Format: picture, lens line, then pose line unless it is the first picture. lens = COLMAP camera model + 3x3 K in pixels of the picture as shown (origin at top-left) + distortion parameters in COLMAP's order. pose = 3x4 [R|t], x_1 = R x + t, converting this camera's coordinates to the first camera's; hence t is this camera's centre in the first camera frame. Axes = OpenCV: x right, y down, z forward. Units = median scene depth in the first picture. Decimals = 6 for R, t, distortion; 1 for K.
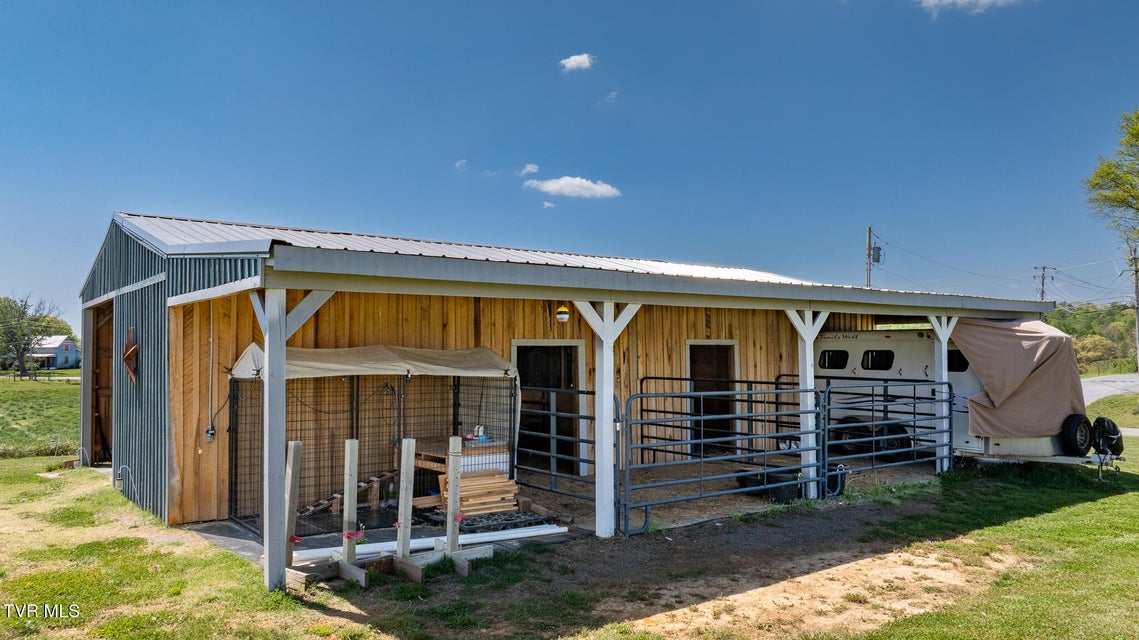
lens RADIAL K [[806.3, 0, 569.5], [0, 806.3, 320.0], [0, 0, 1]] dist [-0.069241, 0.068317]
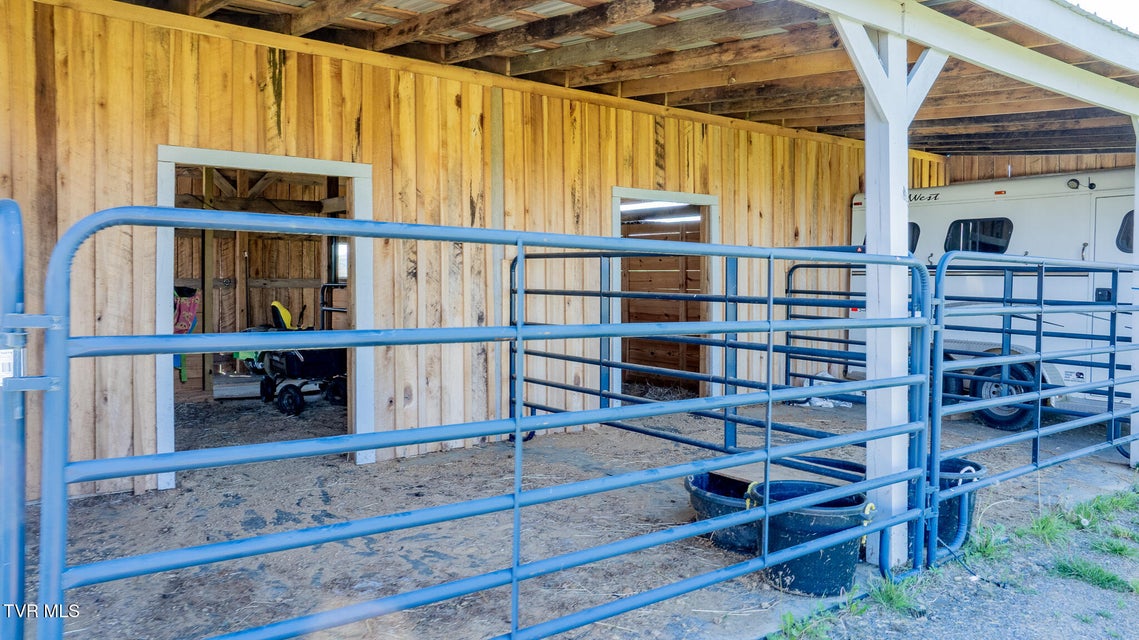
lens RADIAL K [[806.3, 0, 569.5], [0, 806.3, 320.0], [0, 0, 1]] dist [-0.069241, 0.068317]
pose [[0.999960, 0.008305, 0.003175, 0.134567], [-0.008559, 0.995840, 0.090721, 0.071780], [-0.002408, -0.090745, 0.995871, 0.566614]]
